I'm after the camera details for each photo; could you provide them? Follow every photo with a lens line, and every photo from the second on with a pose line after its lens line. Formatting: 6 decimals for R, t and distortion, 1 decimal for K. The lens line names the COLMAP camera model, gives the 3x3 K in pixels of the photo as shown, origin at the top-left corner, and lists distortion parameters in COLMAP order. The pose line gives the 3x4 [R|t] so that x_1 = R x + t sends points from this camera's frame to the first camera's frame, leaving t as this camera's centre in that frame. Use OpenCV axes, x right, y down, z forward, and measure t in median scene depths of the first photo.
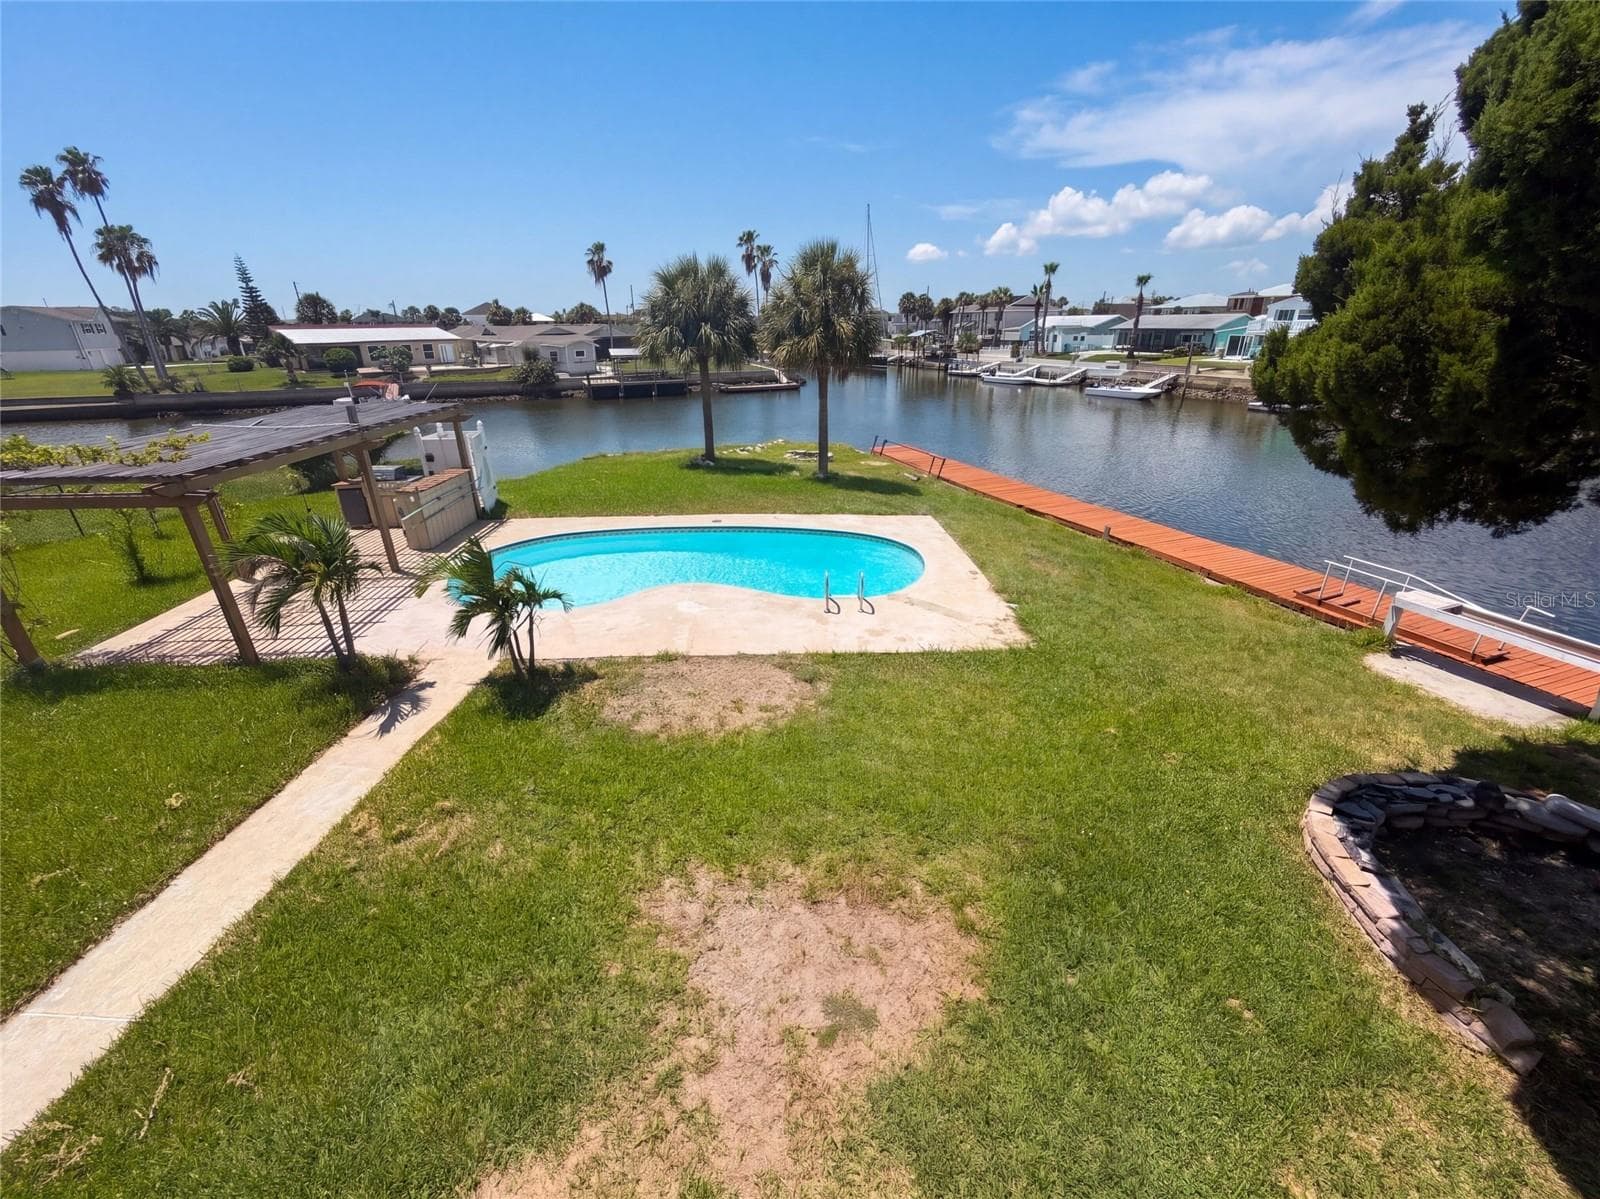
lens RADIAL K [[640.2, 0, 795.0], [0, 640.2, 601.6], [0, 0, 1]] dist [0.000927, 0.000123]
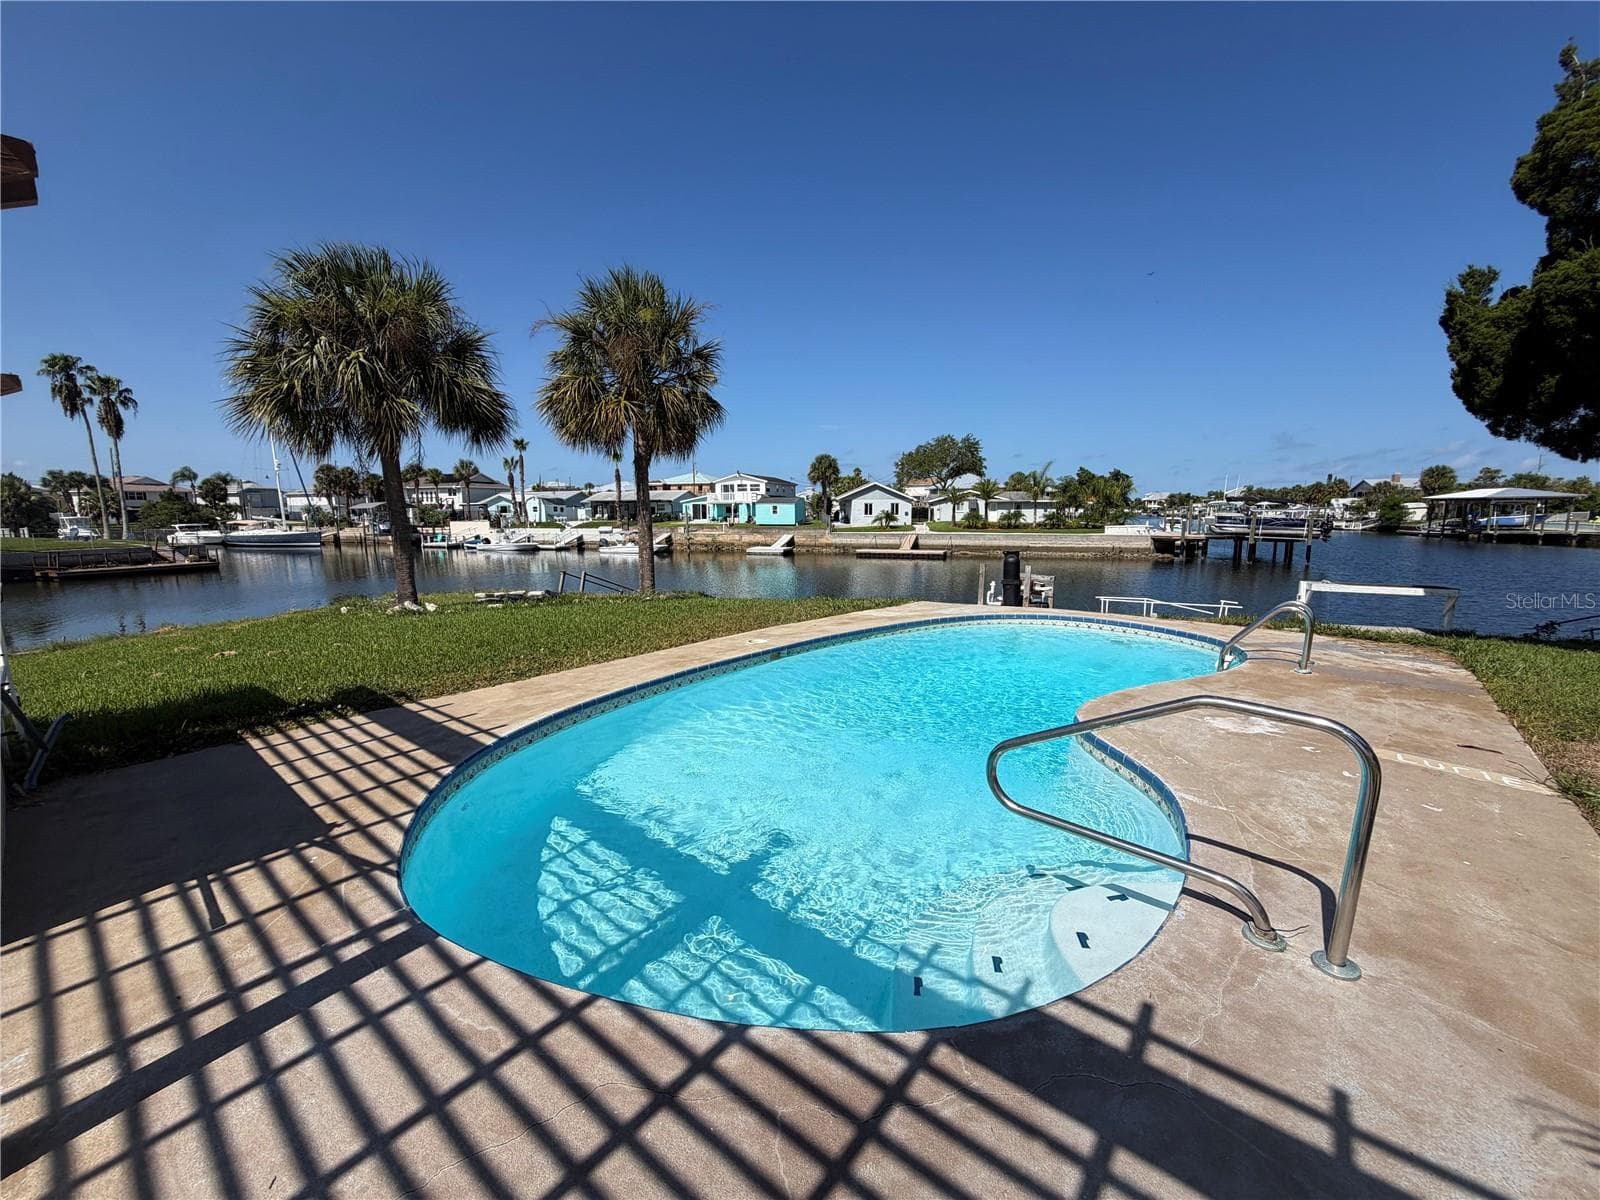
lens RADIAL K [[640.1, 0, 797.8], [0, 640.1, 599.3], [0, 0, 1]] dist [0.001360, -0.000236]
pose [[0.661266, -0.097004, 0.743854, -0.113008], [0.298024, 0.943962, -0.141835, -0.016940], [-0.688411, 0.315477, 0.653119, 0.143576]]
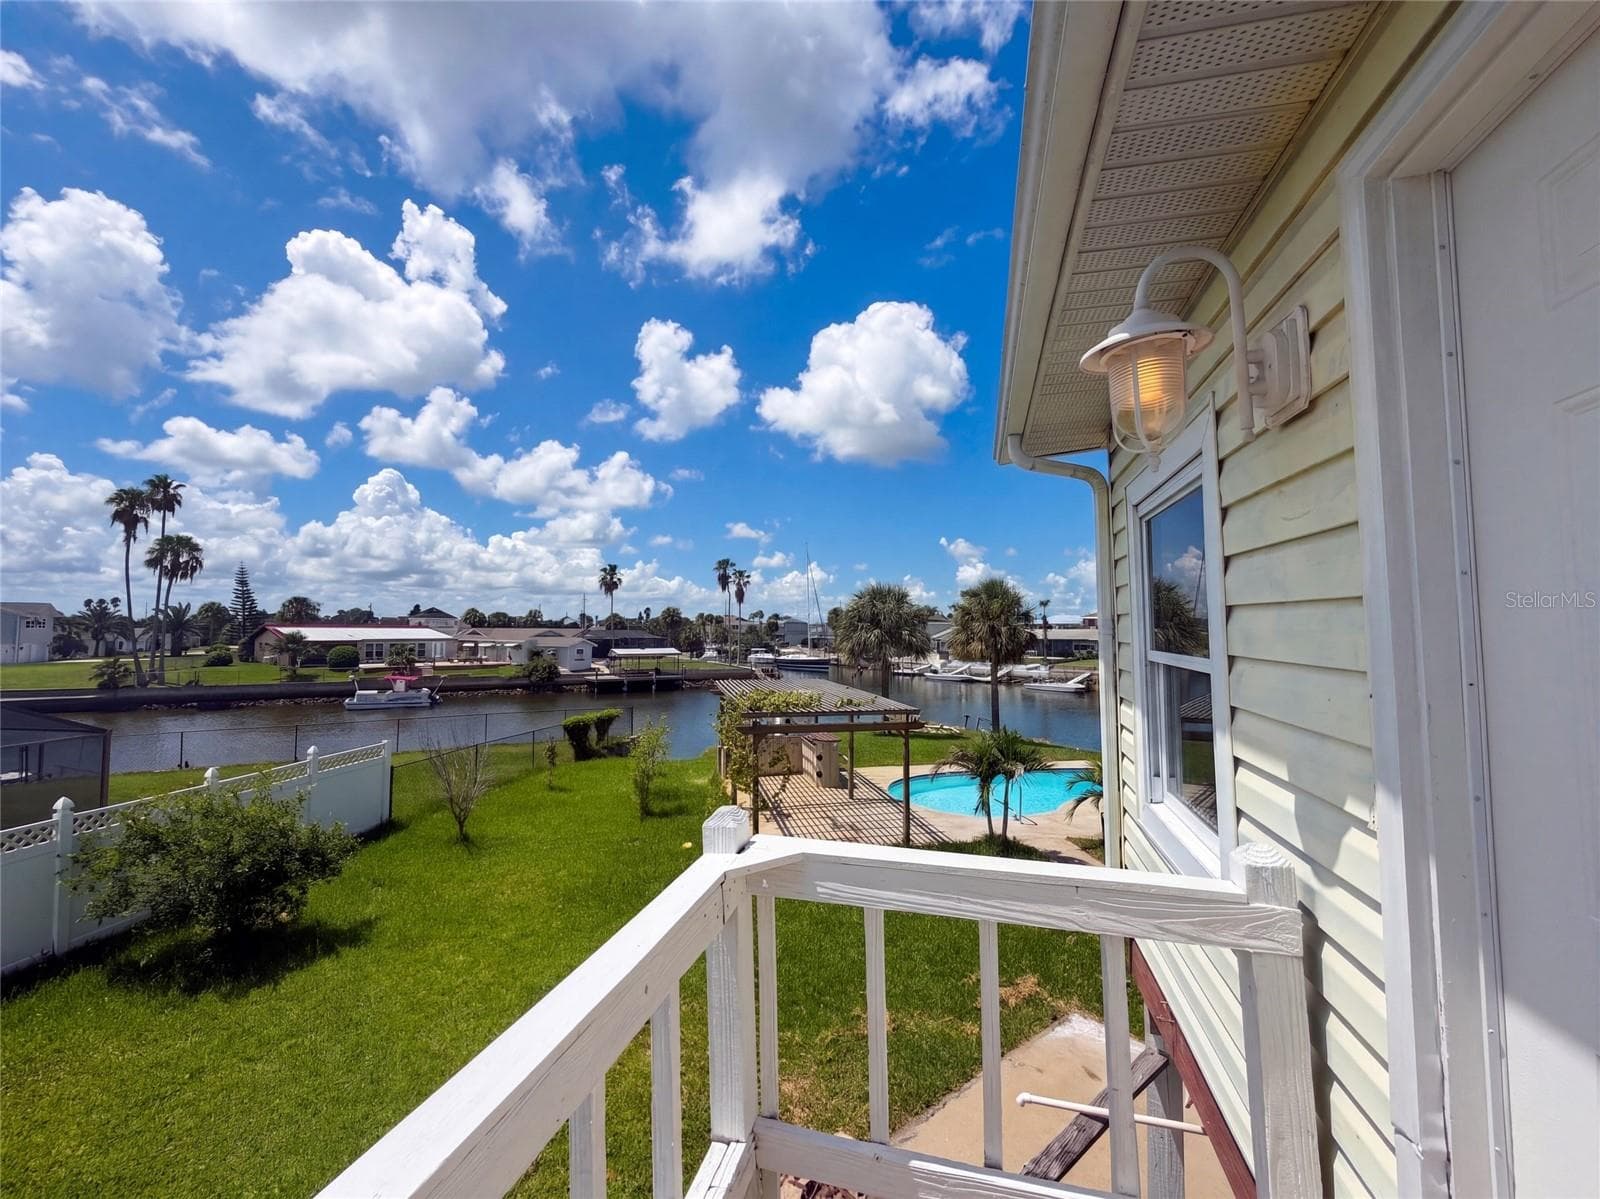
lens RADIAL K [[638.0, 0, 798.5], [0, 638.0, 598.3], [0, 0, 1]] dist [-0.000085, 0.000230]
pose [[0.984655, 0.025585, 0.172629, -0.178447], [0.054035, 0.895886, -0.440986, 0.027951], [-0.165939, 0.443547, 0.880755, -0.055348]]
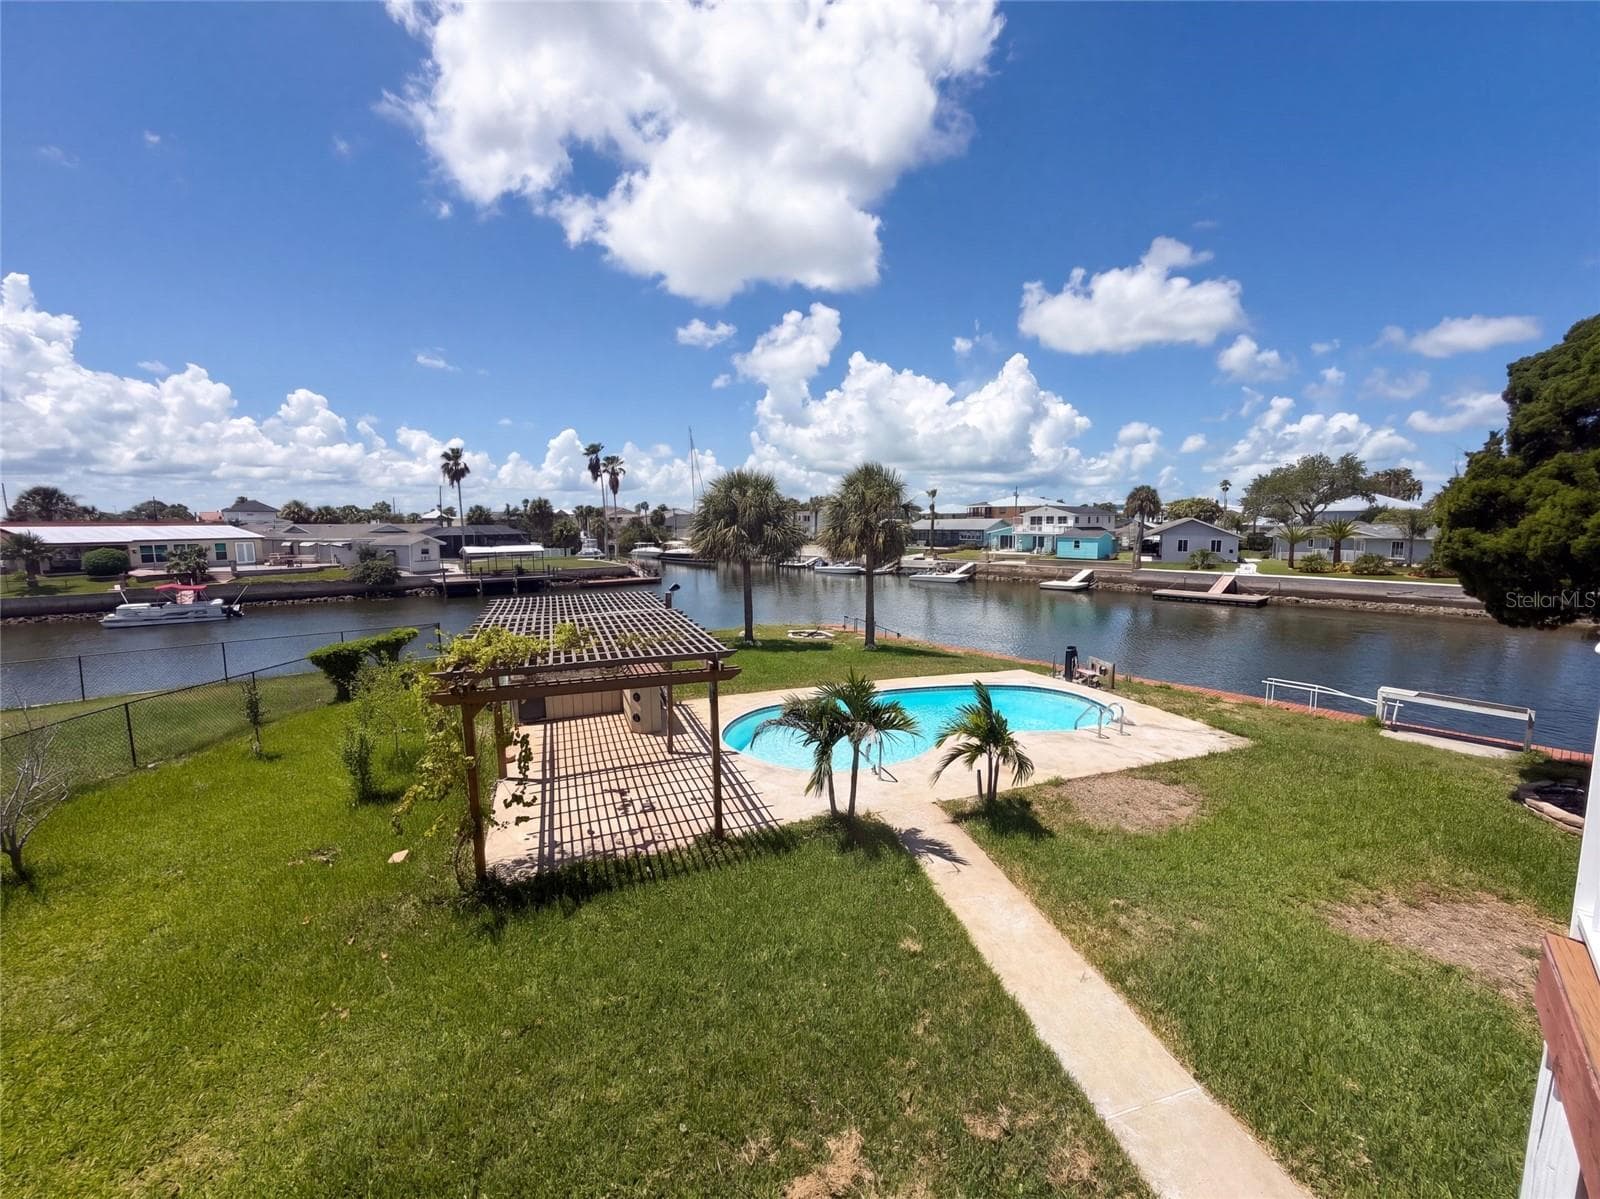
lens RADIAL K [[640.1, 0, 797.8], [0, 640.1, 598.8], [0, 0, 1]] dist [0.001360, -0.000236]
pose [[0.944874, -0.032304, 0.325836, -0.139172], [0.125282, 0.955067, -0.268611, 0.002816], [-0.302518, 0.294625, 0.906465, -0.005043]]
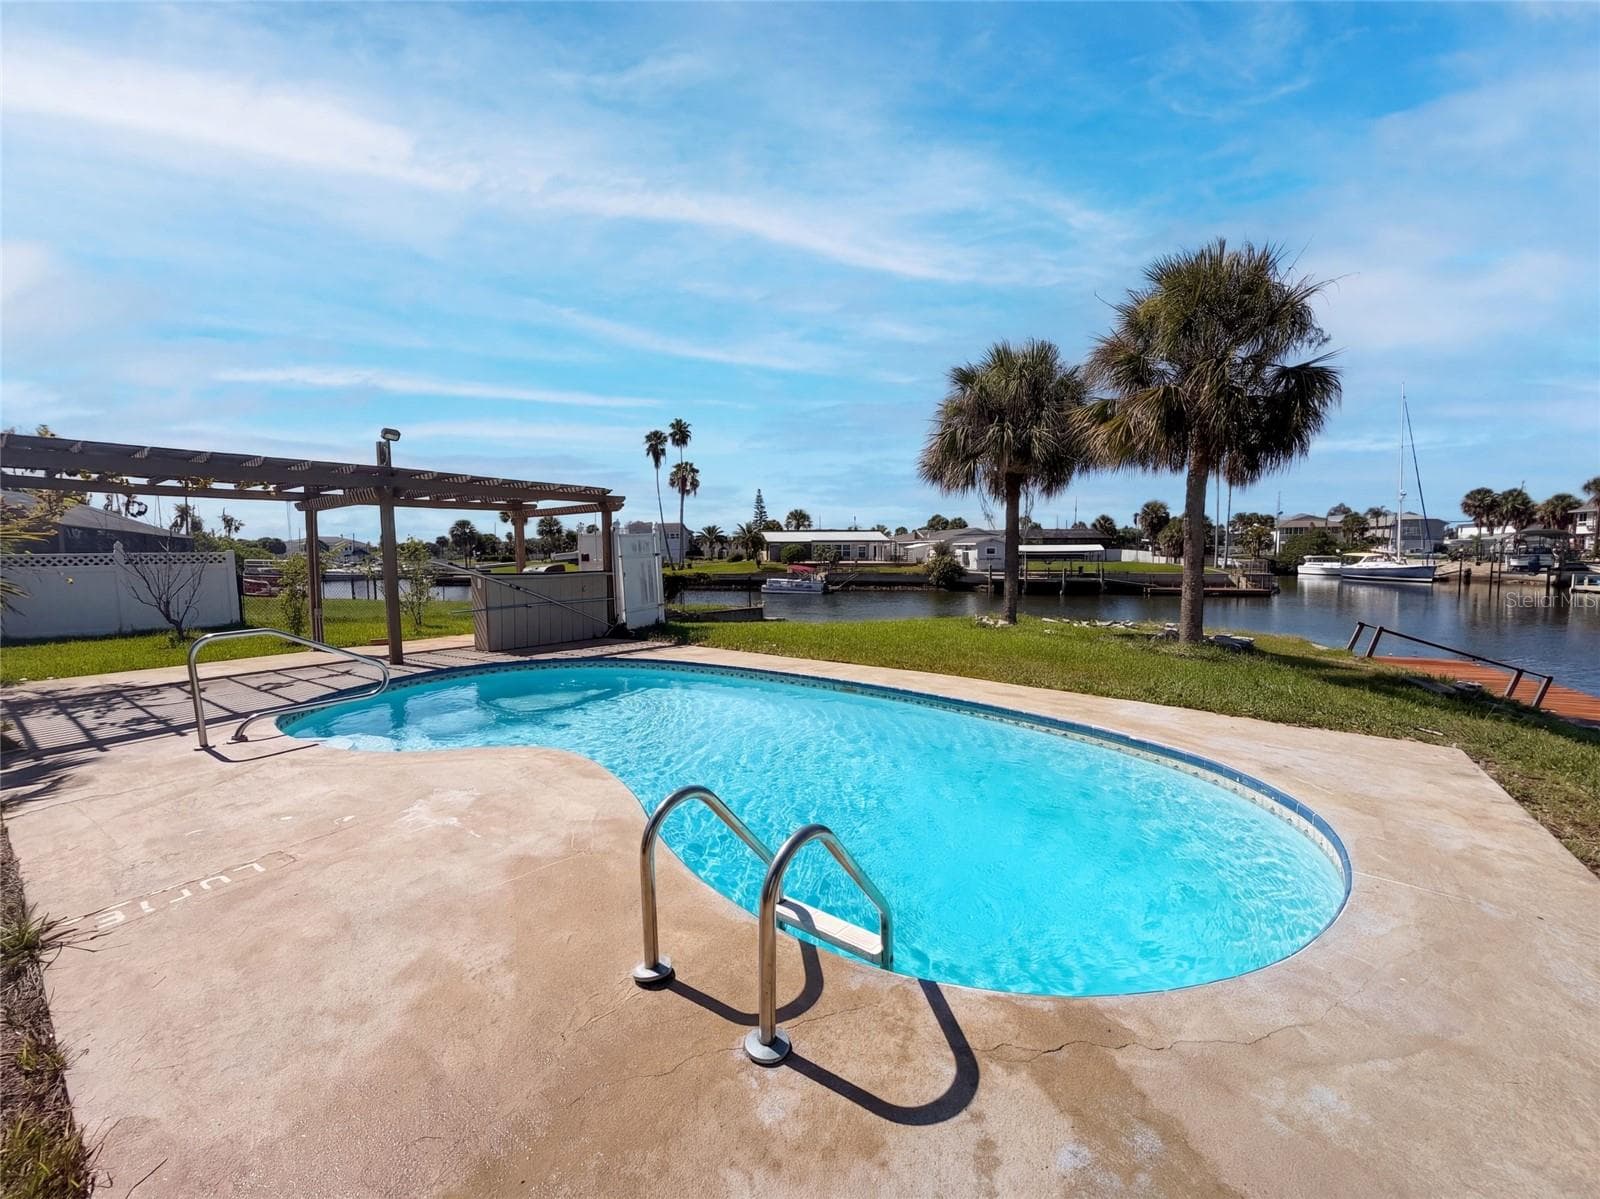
lens RADIAL K [[640.2, 0, 795.0], [0, 640.2, 601.6], [0, 0, 1]] dist [0.000927, 0.000123]
pose [[0.789102, 0.053700, -0.611911, 0.032339], [-0.245892, 0.940489, -0.234559, -0.009835], [0.562899, 0.335555, 0.755346, 0.127047]]
